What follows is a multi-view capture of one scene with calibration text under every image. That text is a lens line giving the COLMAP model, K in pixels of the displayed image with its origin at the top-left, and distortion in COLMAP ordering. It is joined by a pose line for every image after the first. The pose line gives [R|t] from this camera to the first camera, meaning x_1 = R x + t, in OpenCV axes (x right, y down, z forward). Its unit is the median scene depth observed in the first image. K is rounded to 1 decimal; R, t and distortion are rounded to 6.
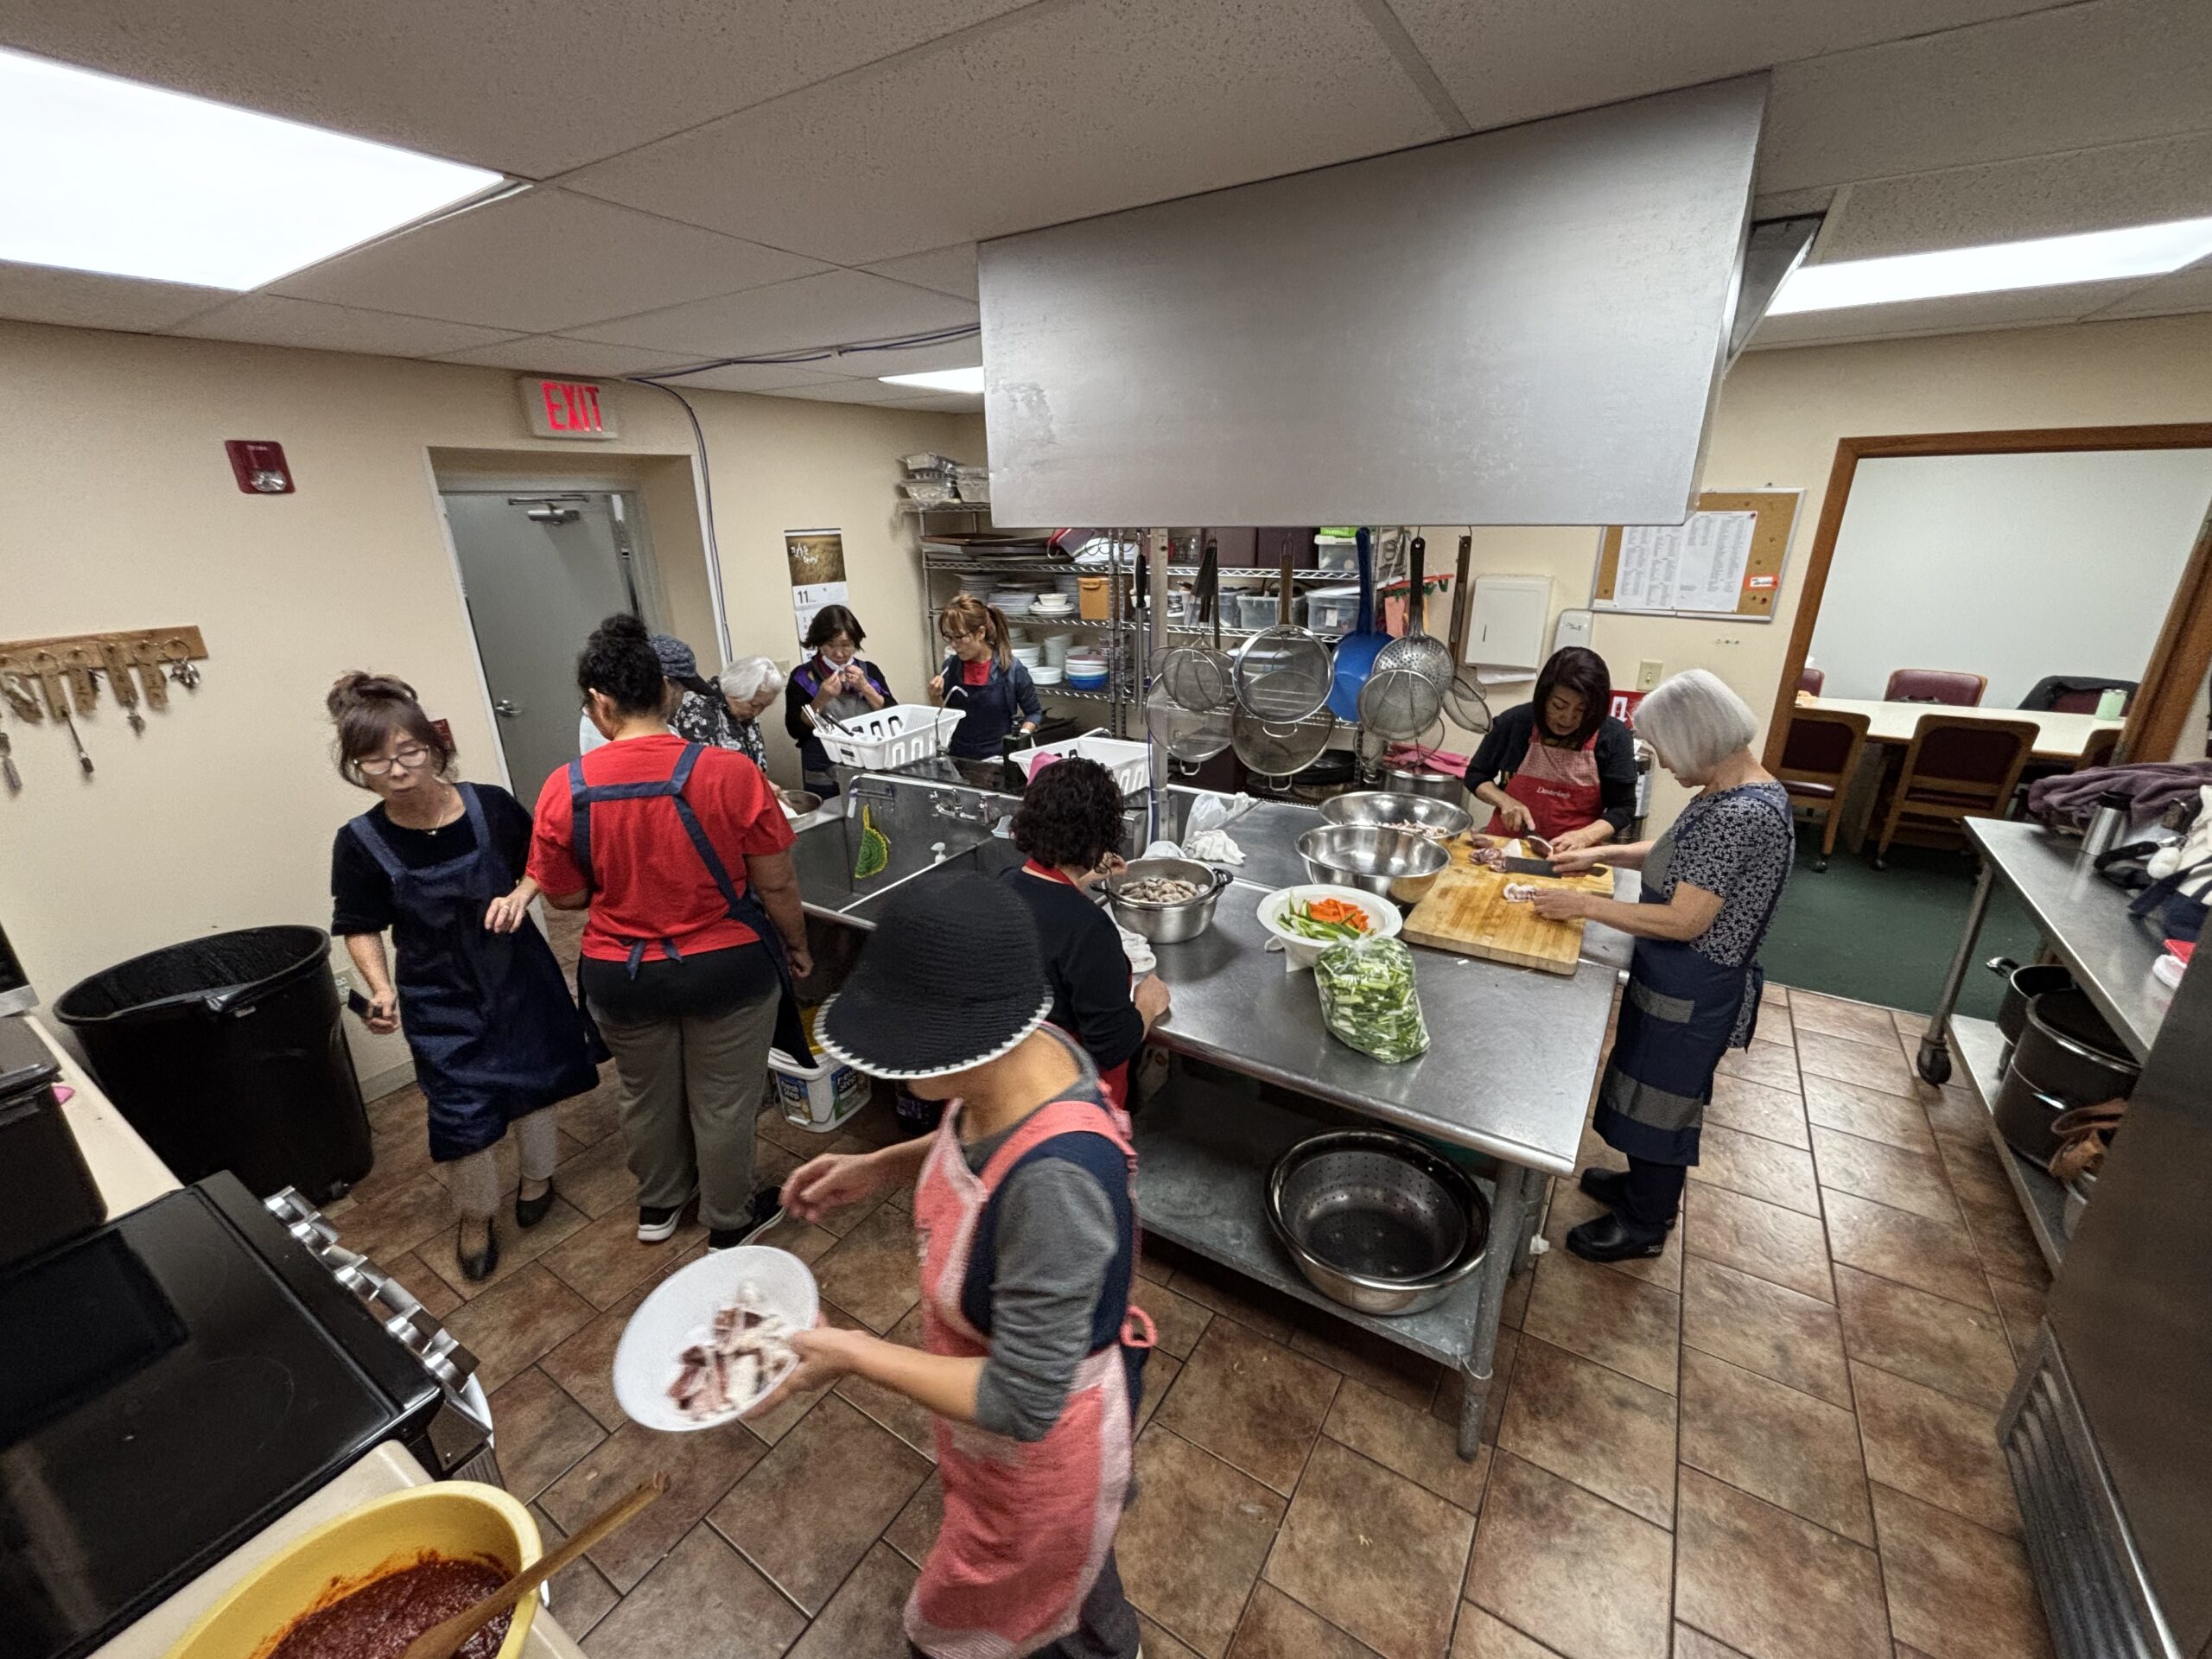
lens RADIAL K [[896.6, 0, 1105.1], [0, 896.6, 824.8], [0, 0, 1]] dist [-0.002080, -0.000147]
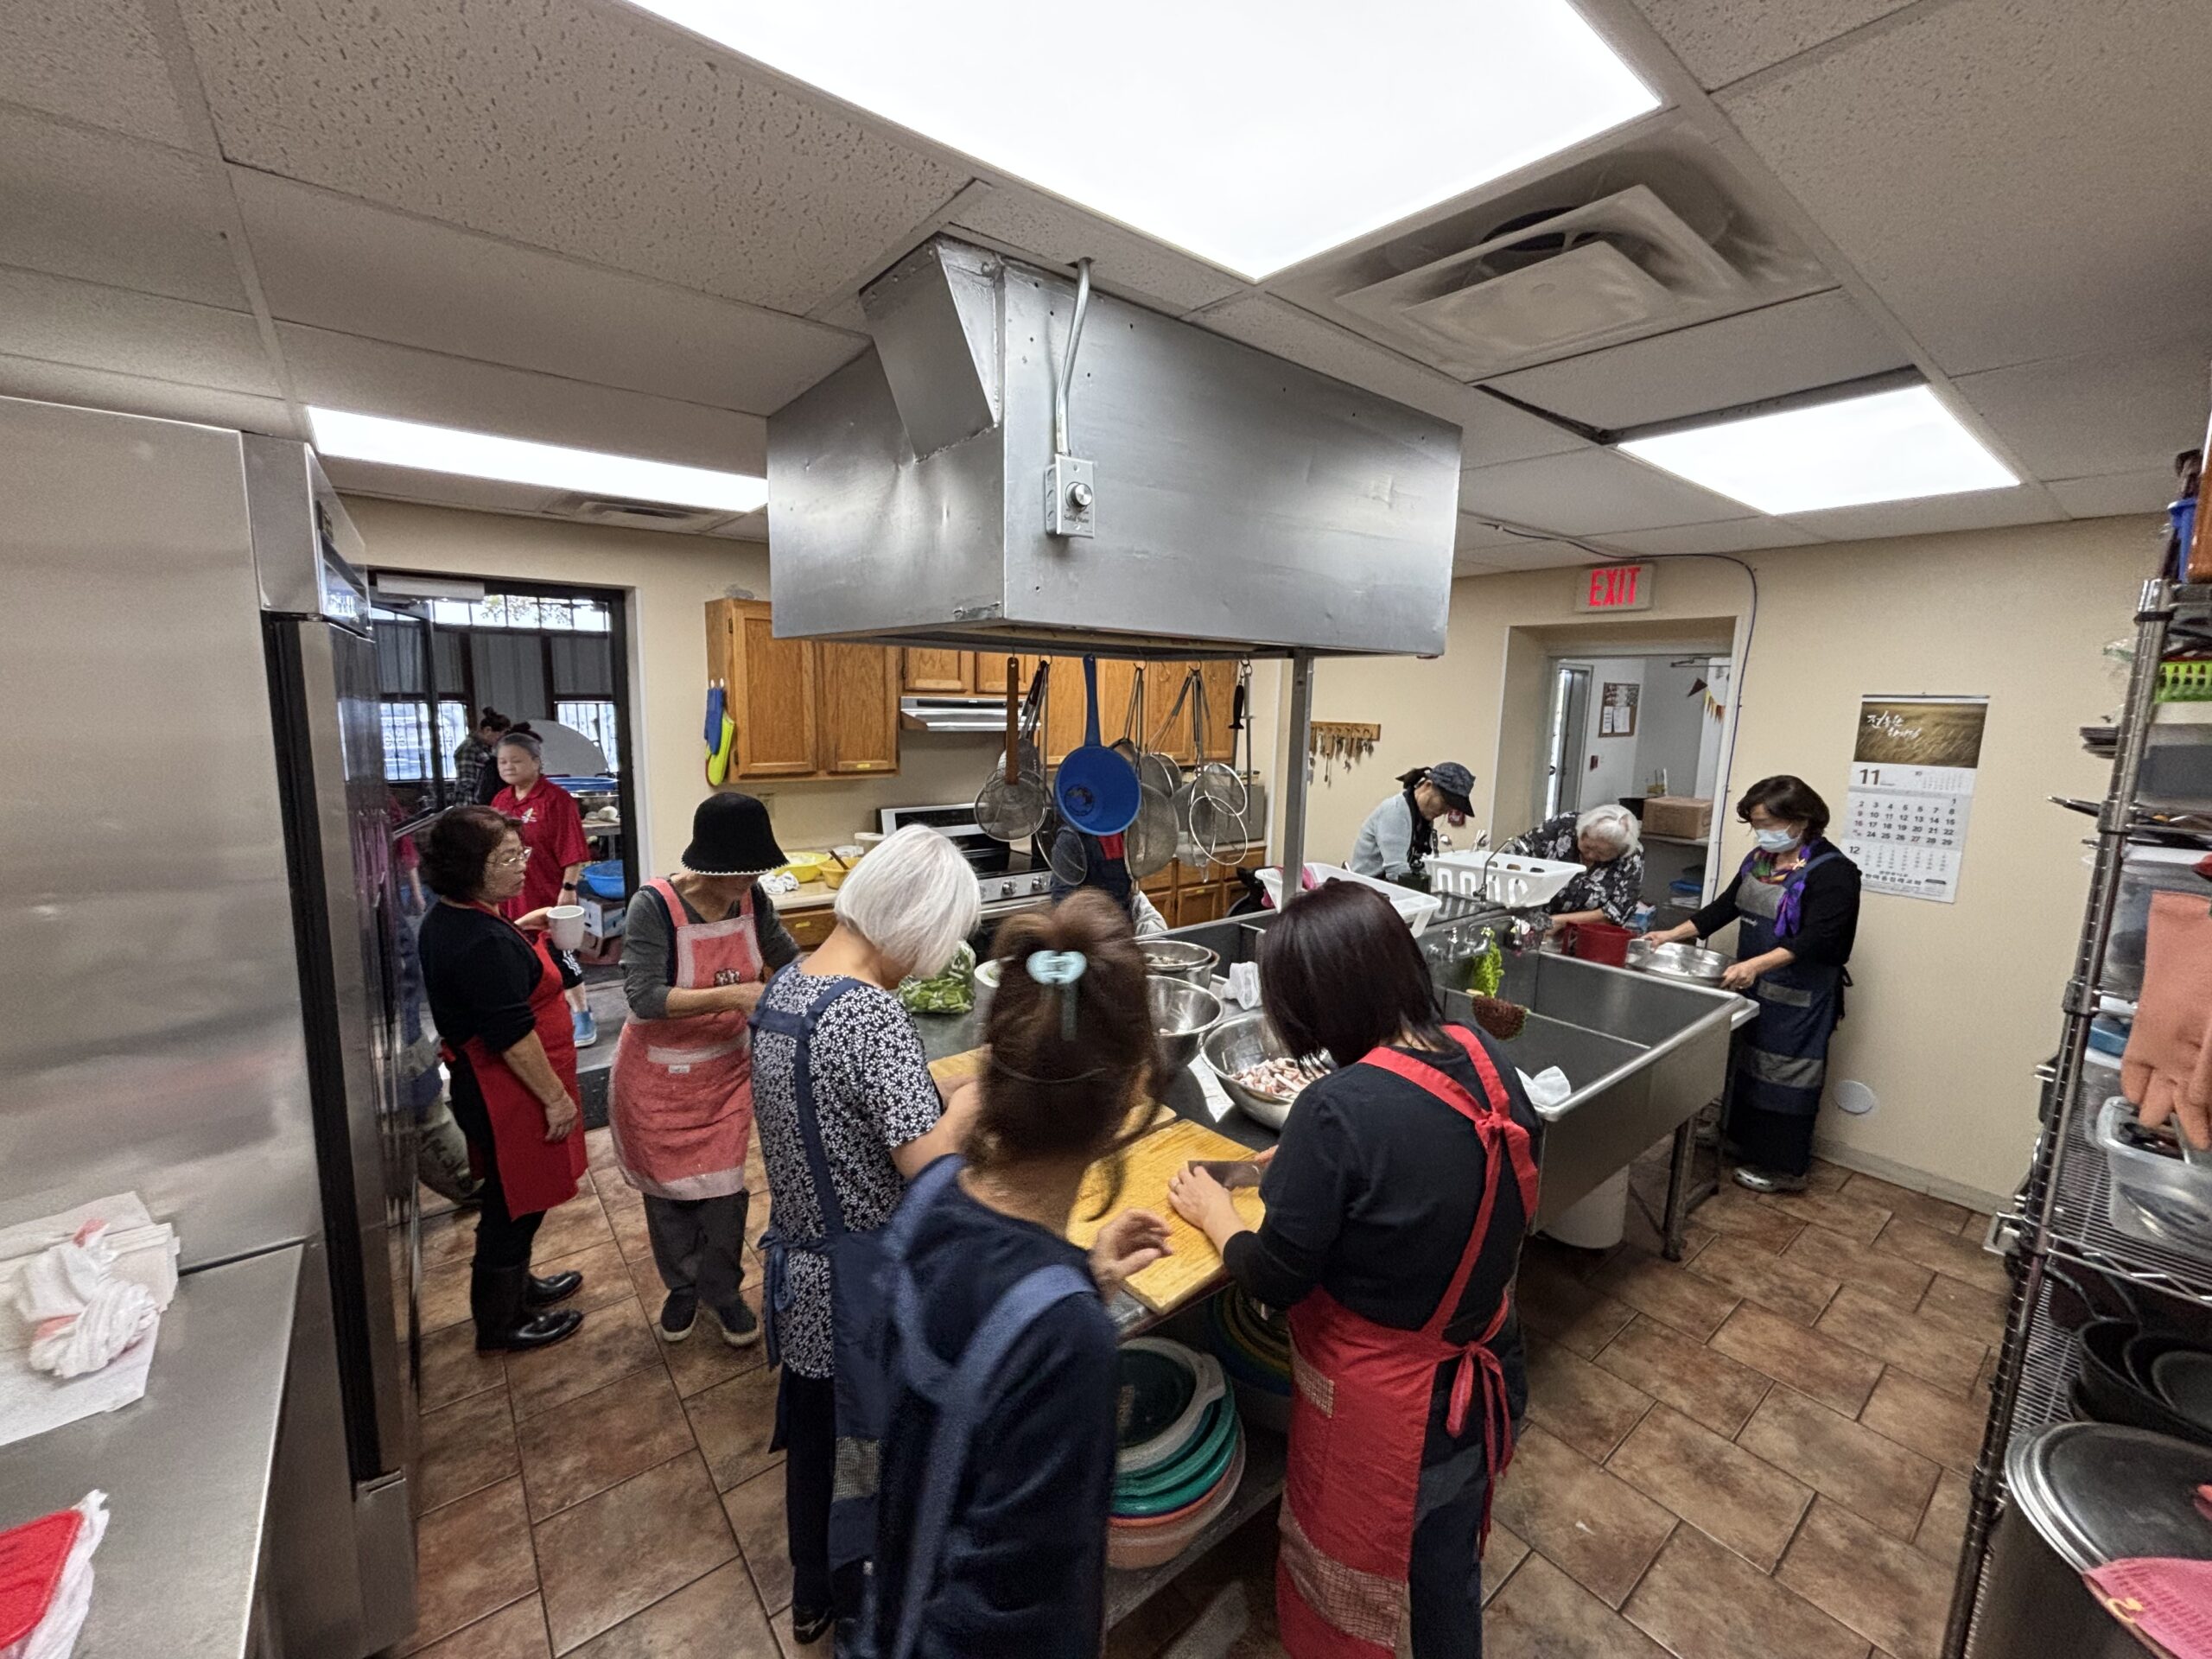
lens RADIAL K [[896.6, 0, 1106.5], [0, 896.6, 822.4], [0, 0, 1]] dist [-0.002080, -0.000147]
pose [[-0.322117, 0.144971, -0.935534, 0.796888], [-0.333361, 0.907543, 0.255413, -0.254696], [0.886065, 0.394143, -0.244007, 0.803753]]
